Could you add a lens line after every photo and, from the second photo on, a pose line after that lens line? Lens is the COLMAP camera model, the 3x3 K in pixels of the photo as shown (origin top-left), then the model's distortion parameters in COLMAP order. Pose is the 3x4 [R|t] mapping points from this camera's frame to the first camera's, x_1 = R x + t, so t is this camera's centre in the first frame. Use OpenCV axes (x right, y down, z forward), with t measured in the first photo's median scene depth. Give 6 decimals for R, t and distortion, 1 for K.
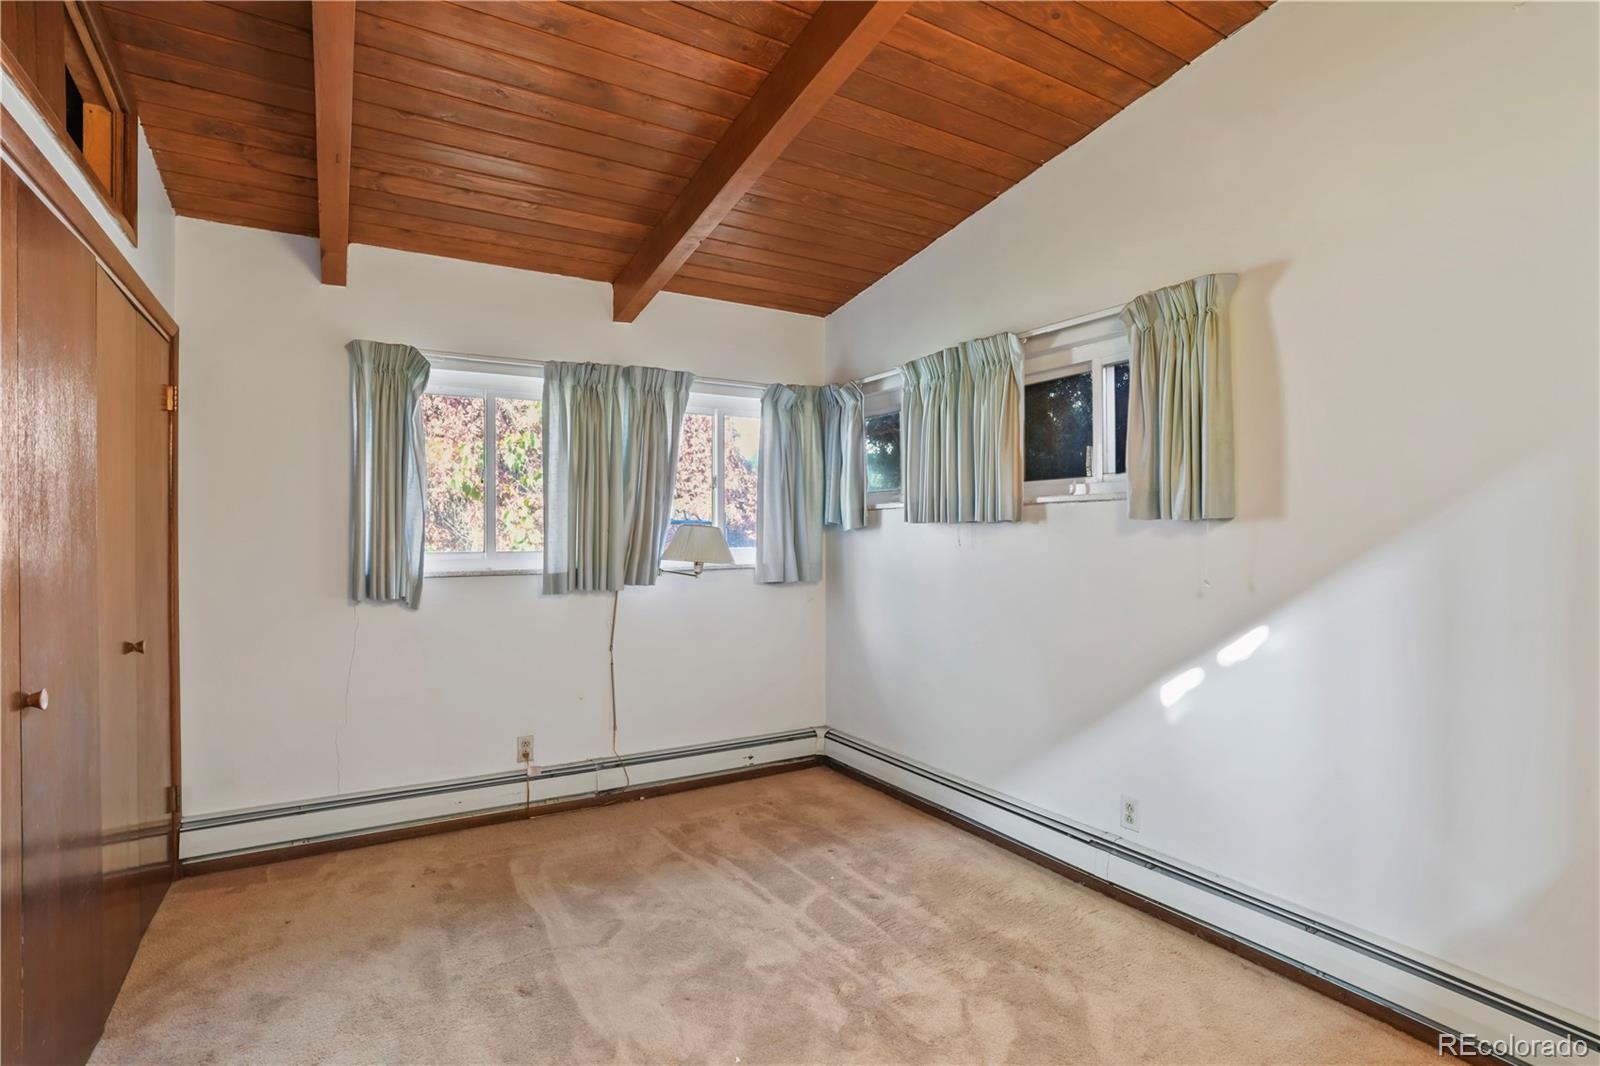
lens RADIAL K [[771.8, 0, 796.1], [0, 771.8, 532.8], [0, 0, 1]] dist [-0.070225, 0.025346]
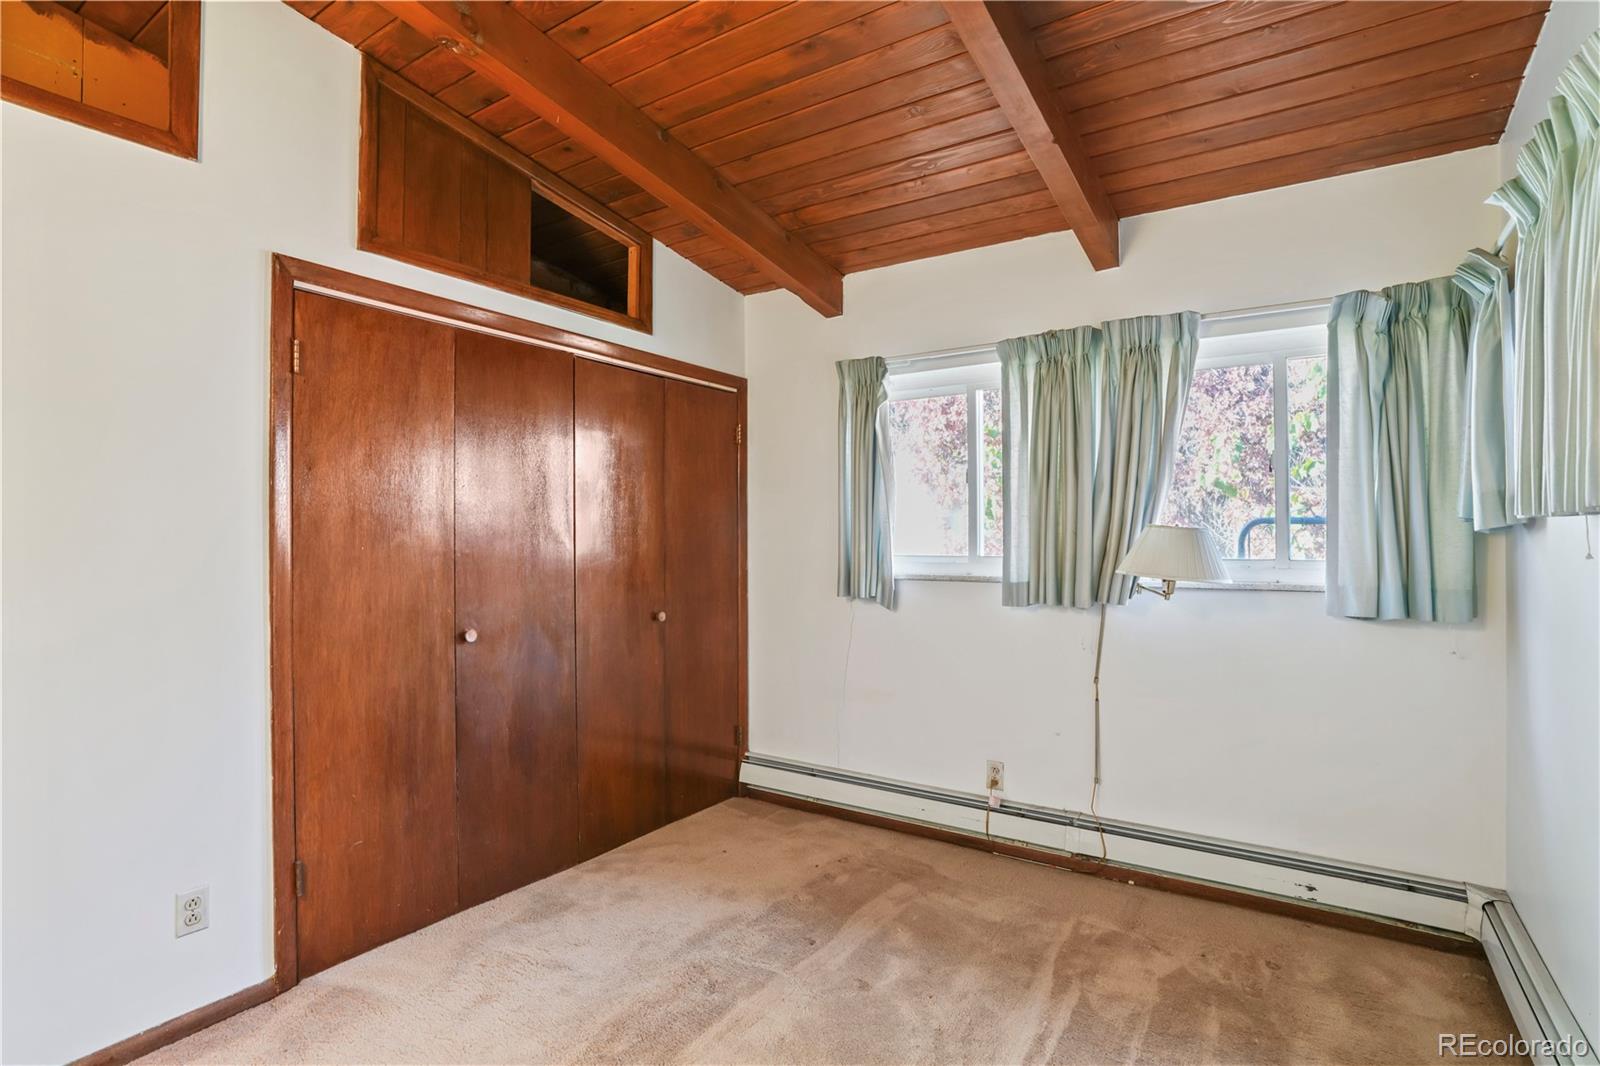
lens RADIAL K [[787.5, 0, 800.0], [0, 787.5, 533.0], [0, 0, 1]] dist [-0.065577, 0.026224]
pose [[0.430021, -0.000948, -0.902818, 0.381625], [-0.001234, 0.999998, -0.001637, -0.001361], [0.902818, 0.001818, 0.430019, 0.395840]]
